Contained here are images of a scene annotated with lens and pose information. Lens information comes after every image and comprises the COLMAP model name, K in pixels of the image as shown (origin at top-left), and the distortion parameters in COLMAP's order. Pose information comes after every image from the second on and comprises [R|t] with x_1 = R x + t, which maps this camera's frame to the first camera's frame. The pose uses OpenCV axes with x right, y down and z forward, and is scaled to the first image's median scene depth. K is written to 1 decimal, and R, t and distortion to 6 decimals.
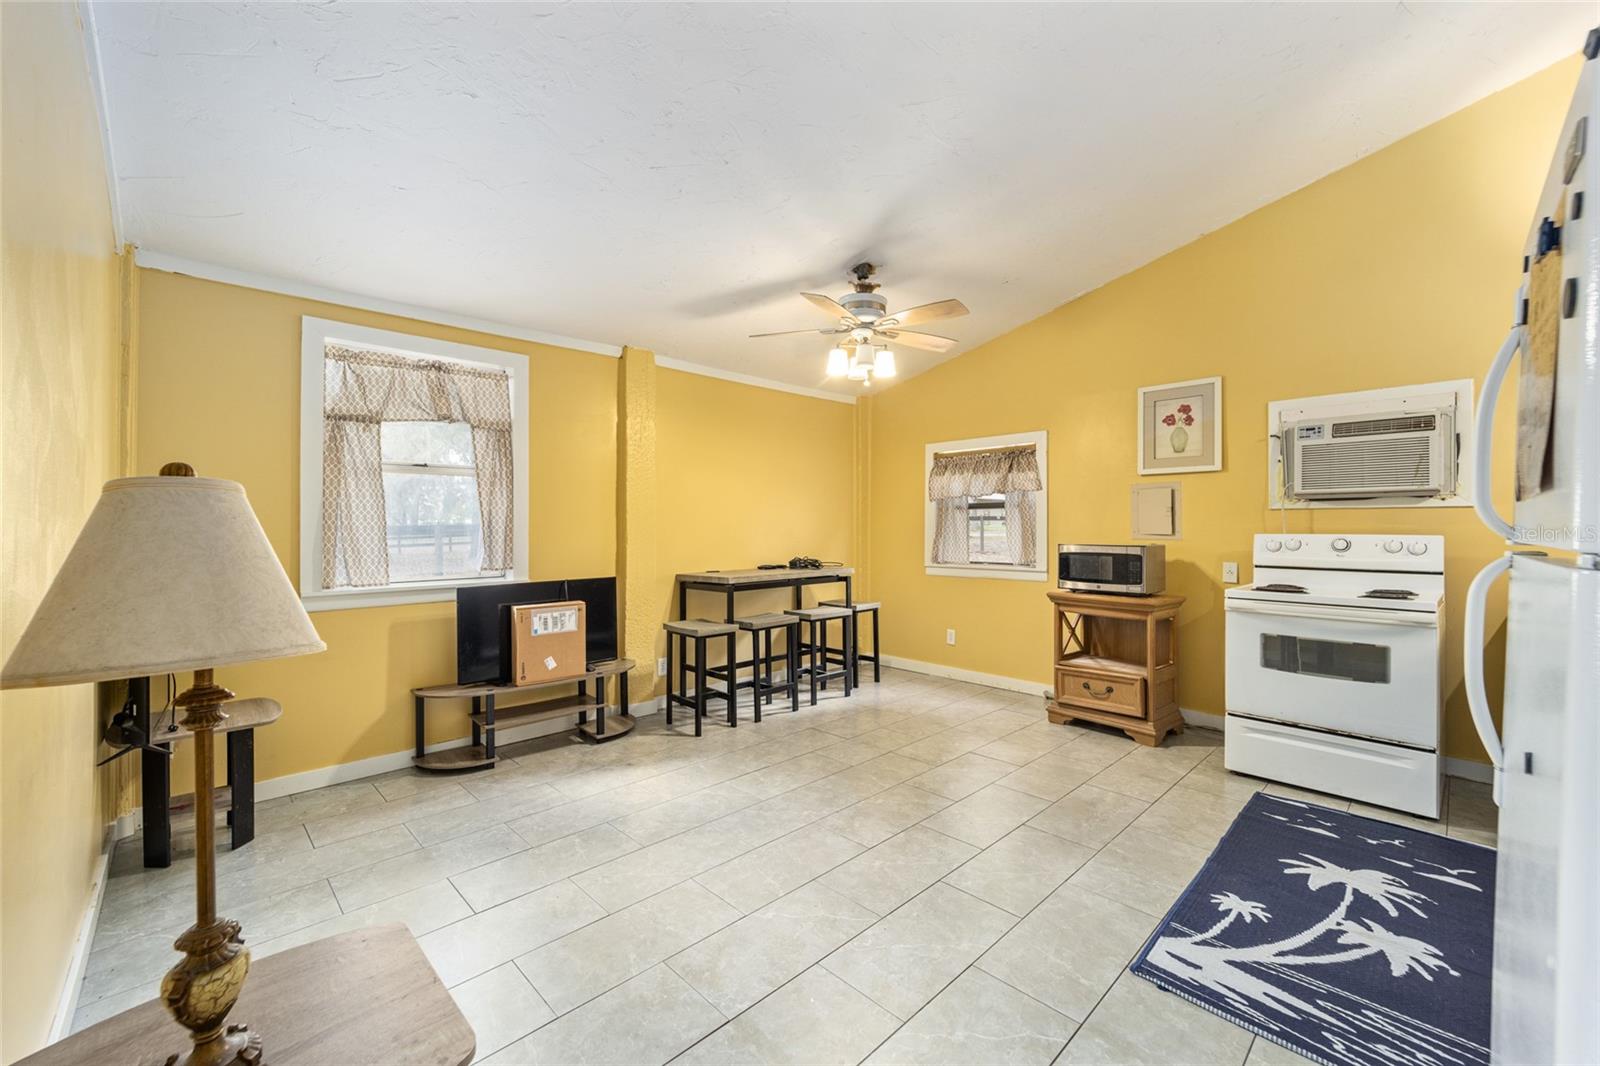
lens RADIAL K [[642.3, 0, 802.1], [0, 642.3, 526.8], [0, 0, 1]] dist [-0.001777, 0.000065]
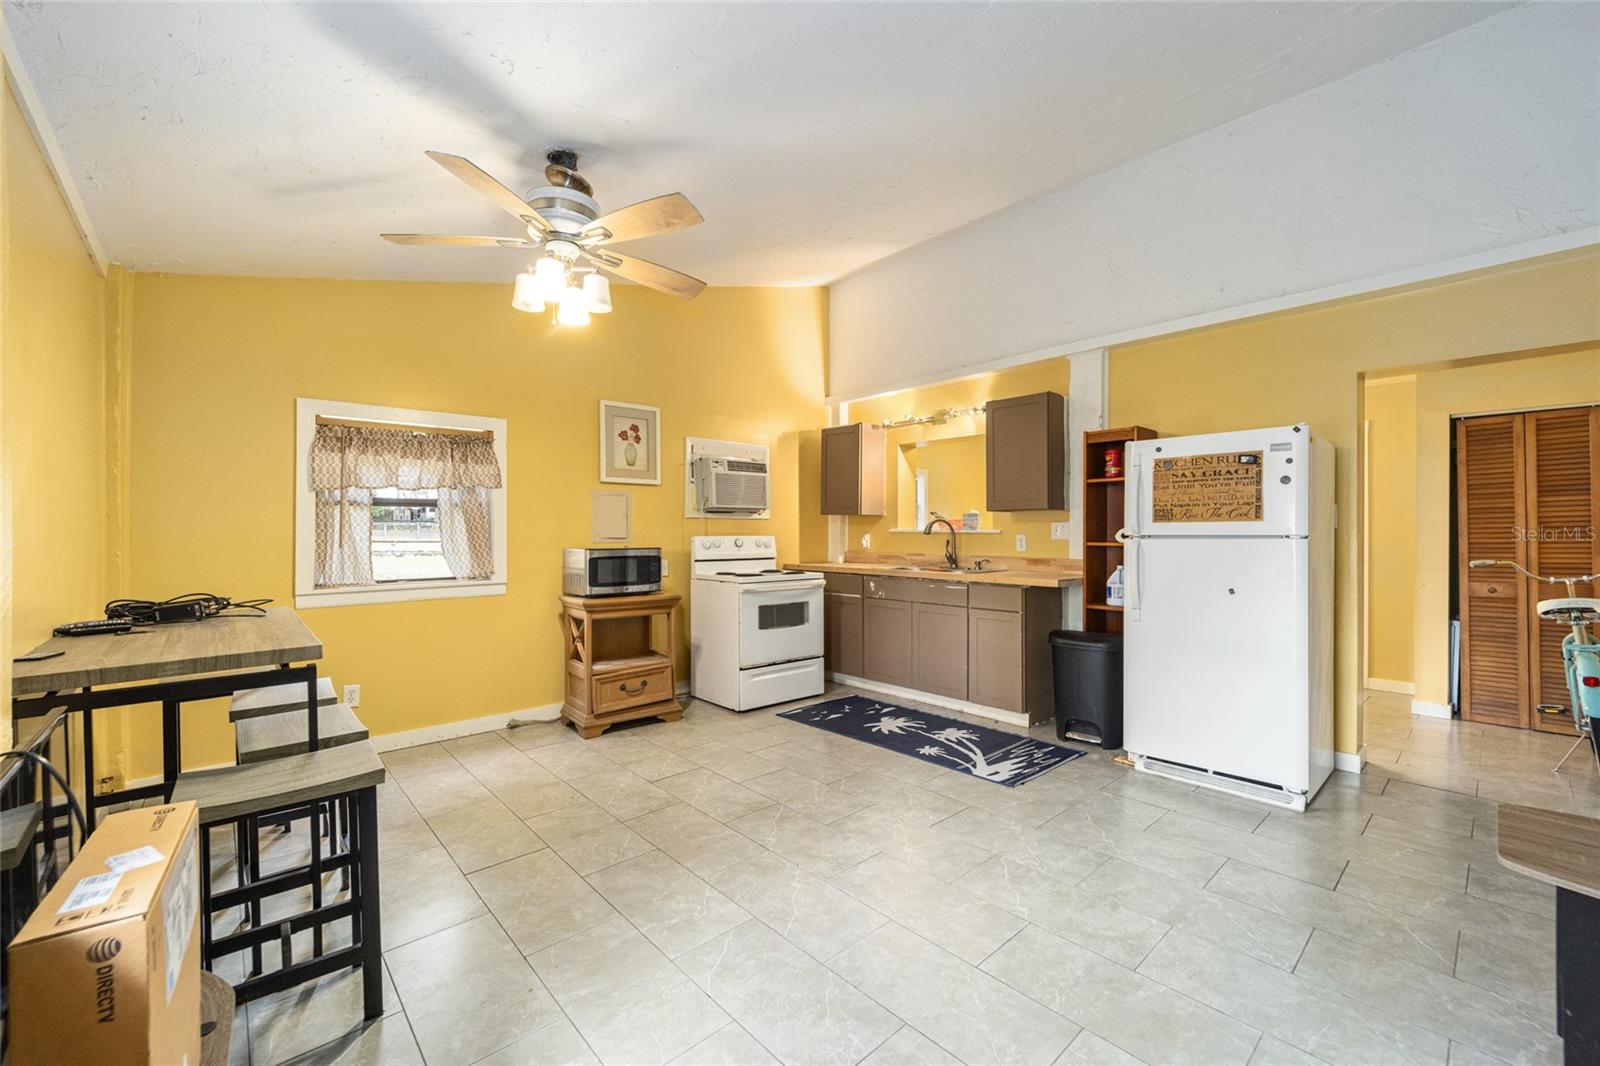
lens RADIAL K [[642.3, 0, 801.3], [0, 642.3, 540.6], [0, 0, 1]] dist [-0.001777, 0.000065]
pose [[0.048641, -0.013287, 0.998728, -0.629640], [0.004080, 0.999906, 0.013104, 0.003556], [-0.998808, 0.003437, 0.048690, 0.761296]]
